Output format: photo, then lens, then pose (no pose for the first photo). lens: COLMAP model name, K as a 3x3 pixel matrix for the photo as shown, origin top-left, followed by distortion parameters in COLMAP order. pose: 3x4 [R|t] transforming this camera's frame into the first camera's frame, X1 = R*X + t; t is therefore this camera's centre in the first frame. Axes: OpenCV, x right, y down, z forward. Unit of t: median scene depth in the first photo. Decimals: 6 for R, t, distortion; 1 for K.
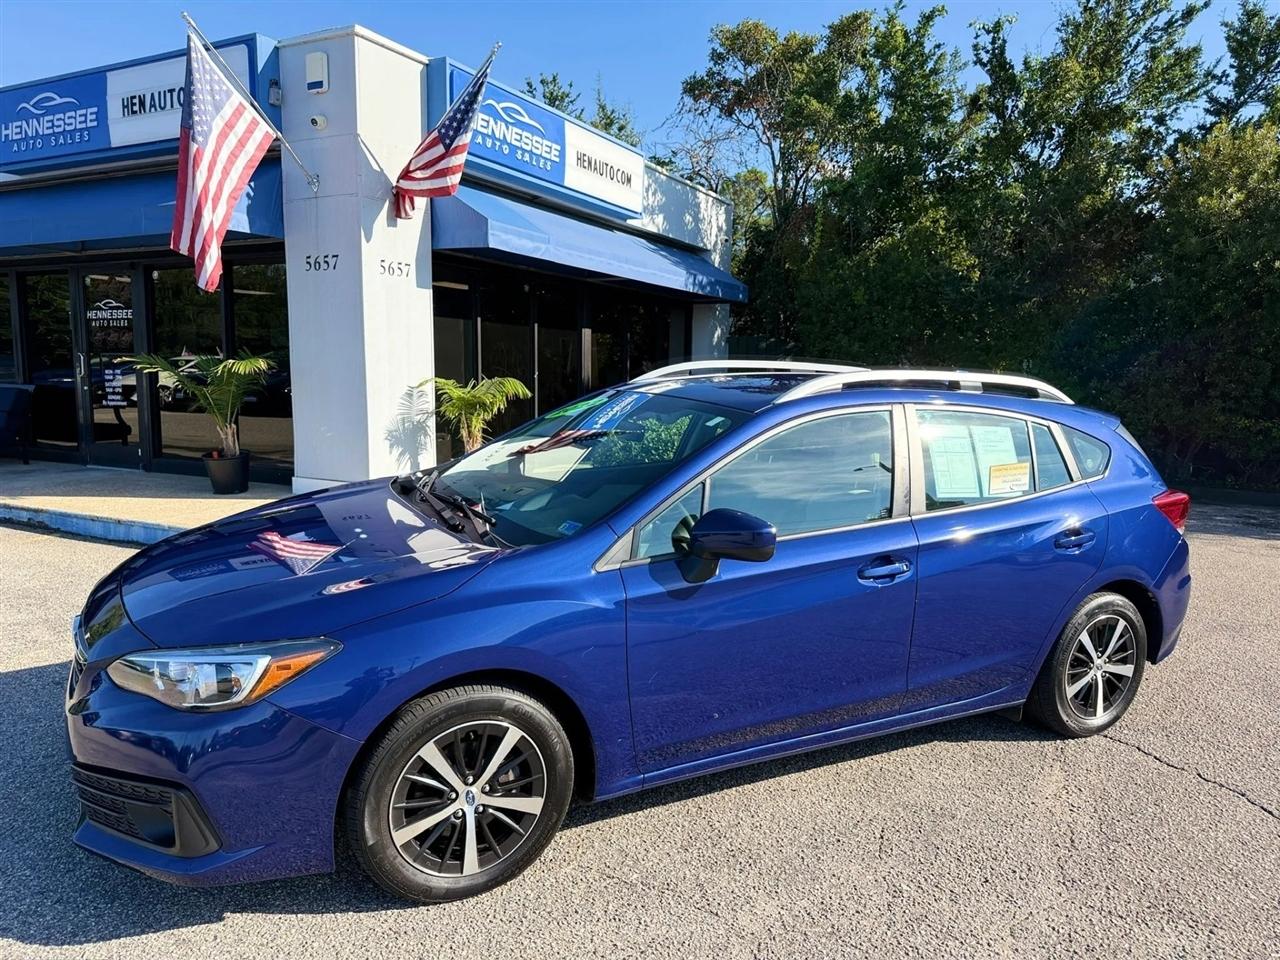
lens RADIAL K [[923.3, 0, 652.9], [0, 923.3, 481.6], [0, 0, 1]] dist [0.009410, -0.020158]
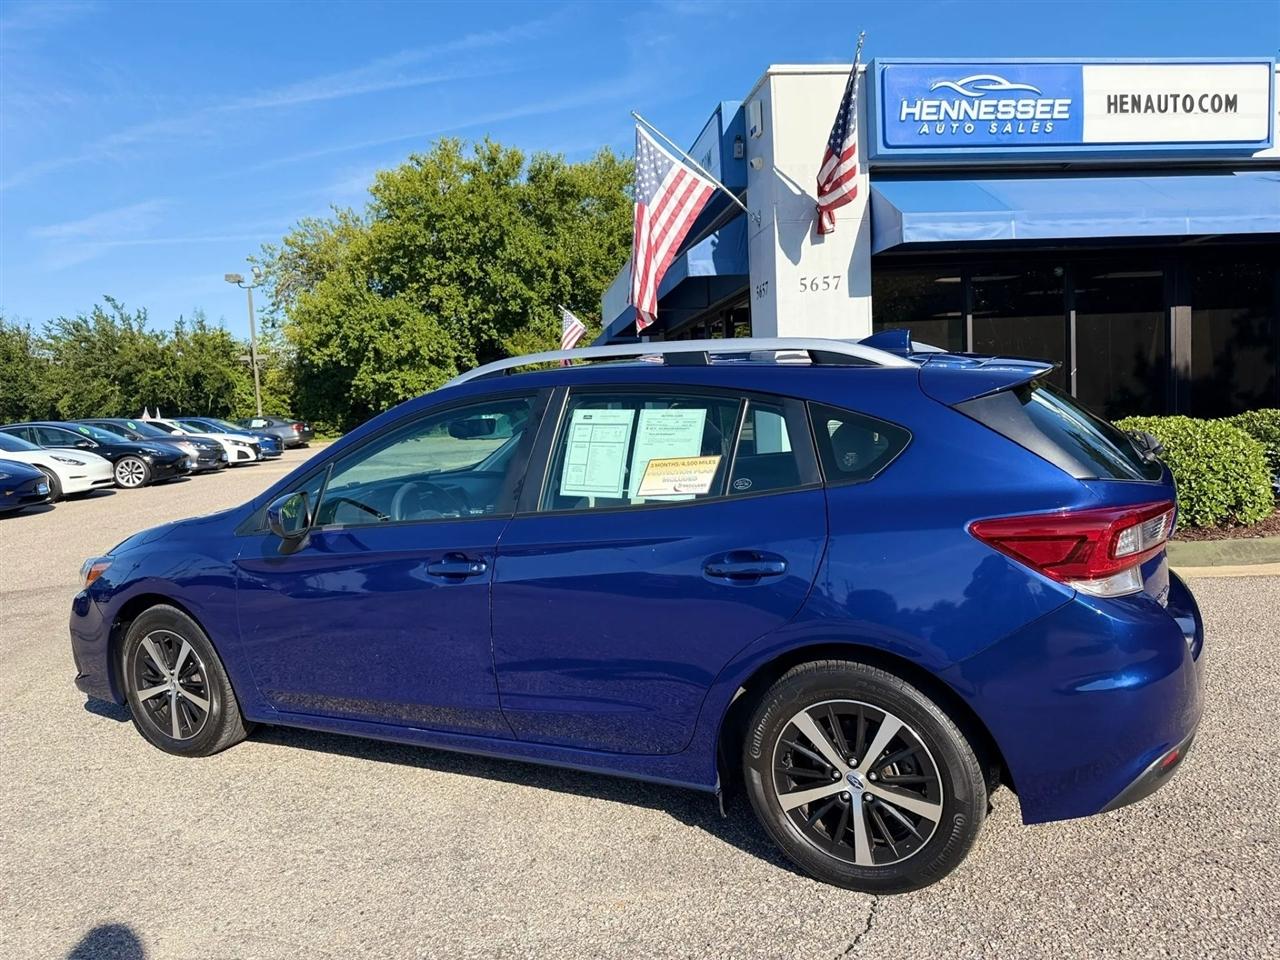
lens RADIAL K [[923.3, 0, 630.6], [0, 923.3, 475.8], [0, 0, 1]] dist [0.009410, -0.020158]
pose [[0.555304, 0.011319, -0.831570, 0.462201], [-0.034758, 0.999350, -0.009608, 0.001984], [0.830921, 0.034239, 0.555337, 0.259355]]
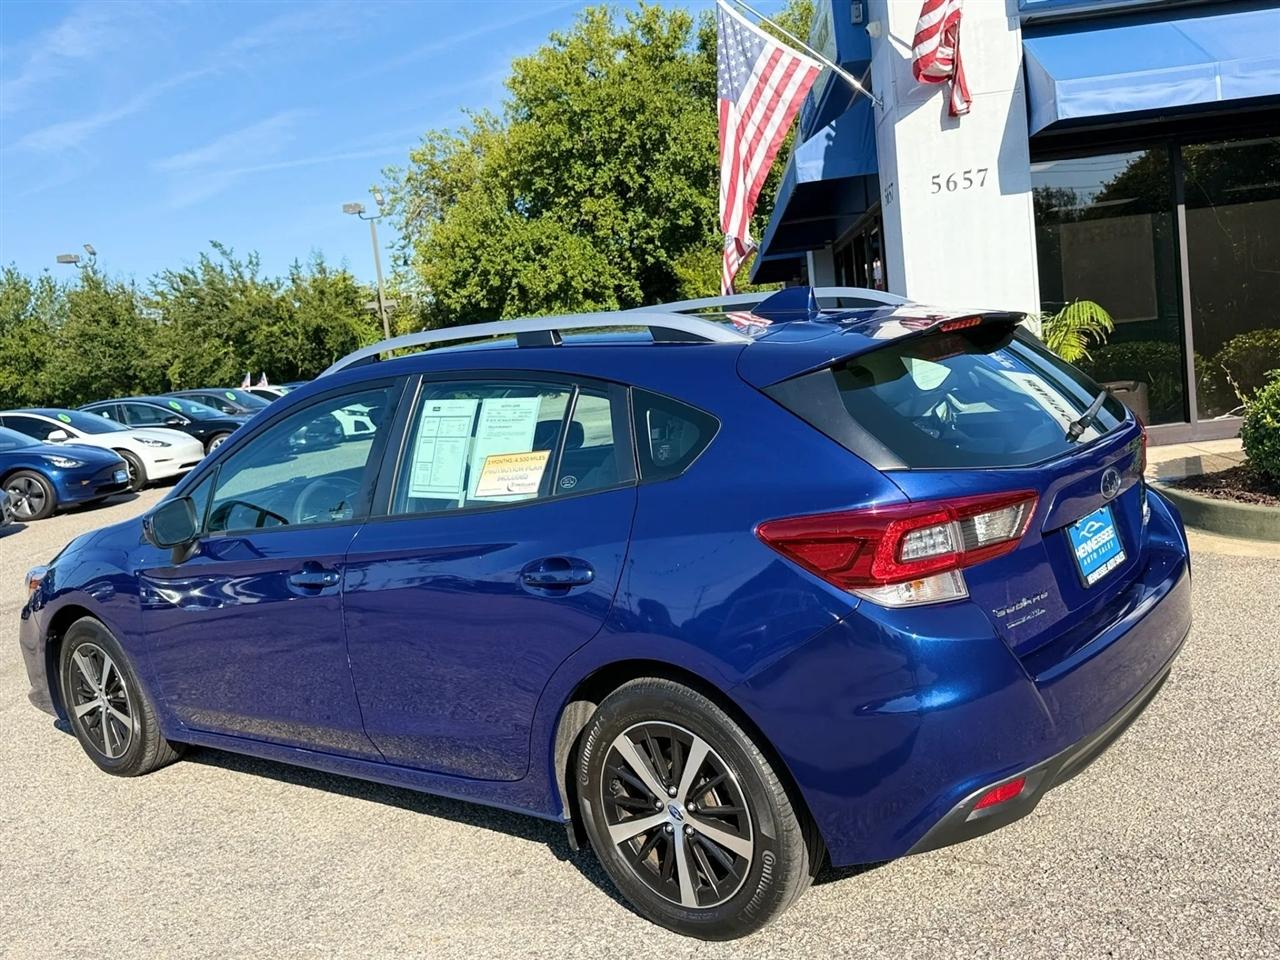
lens RADIAL K [[1184.5, 0, 641.2], [0, 1184.5, 485.3], [0, 0, 1]] dist [0.050596, 0.000000]
pose [[0.379888, 0.036033, -0.924330, 0.571952], [0.006656, 0.999109, 0.041684, -0.014607], [0.925009, -0.021987, 0.379310, 0.356193]]
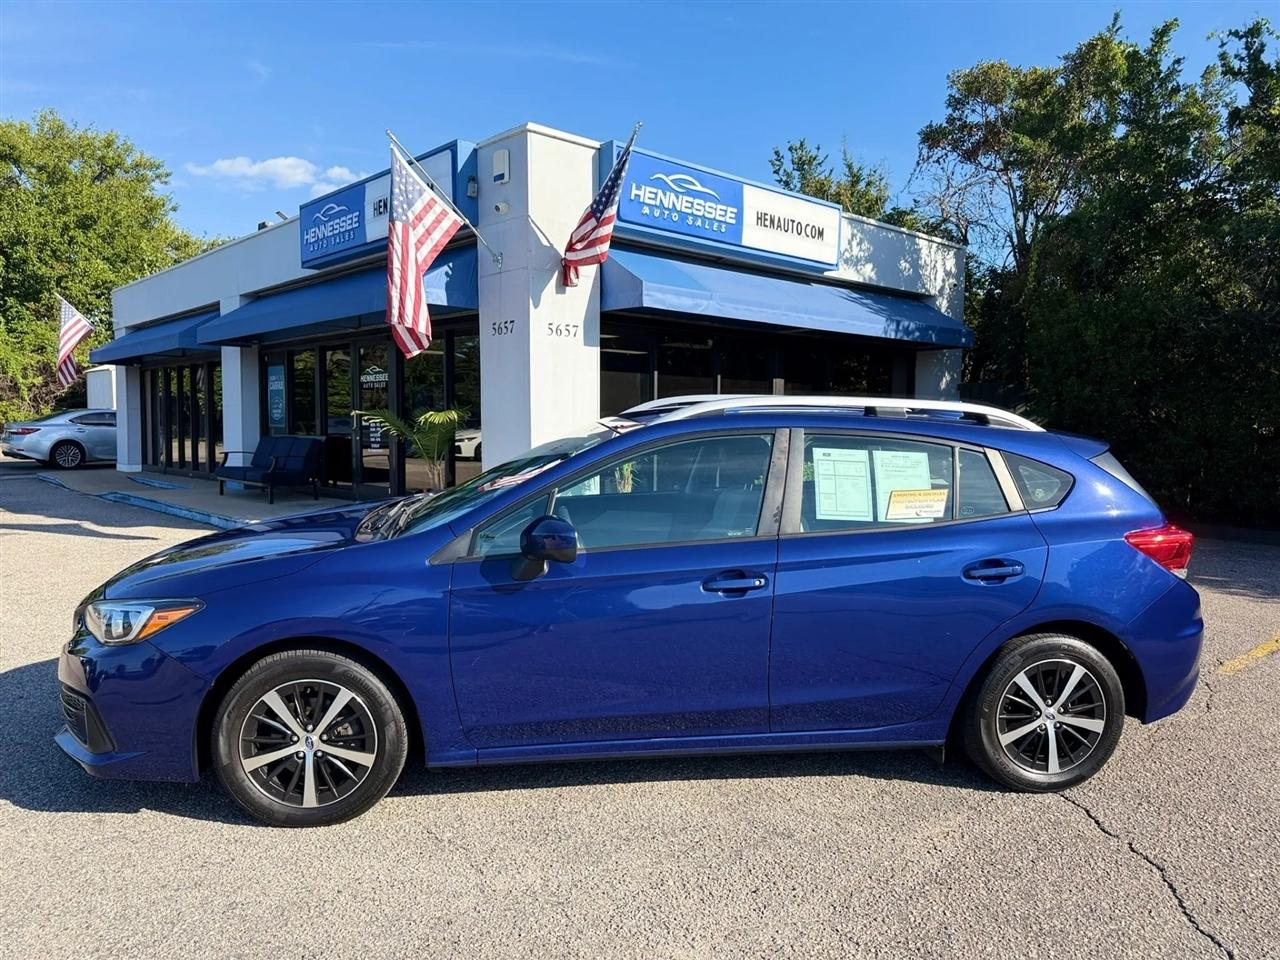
lens RADIAL K [[923.3, 0, 646.9], [0, 923.3, 474.6], [0, 0, 1]] dist [0.009410, -0.020158]
pose [[0.936404, 0.007084, -0.350851, 0.215648], [-0.032216, 0.997310, -0.065844, 0.017829], [0.349441, 0.072960, 0.934113, -0.004929]]
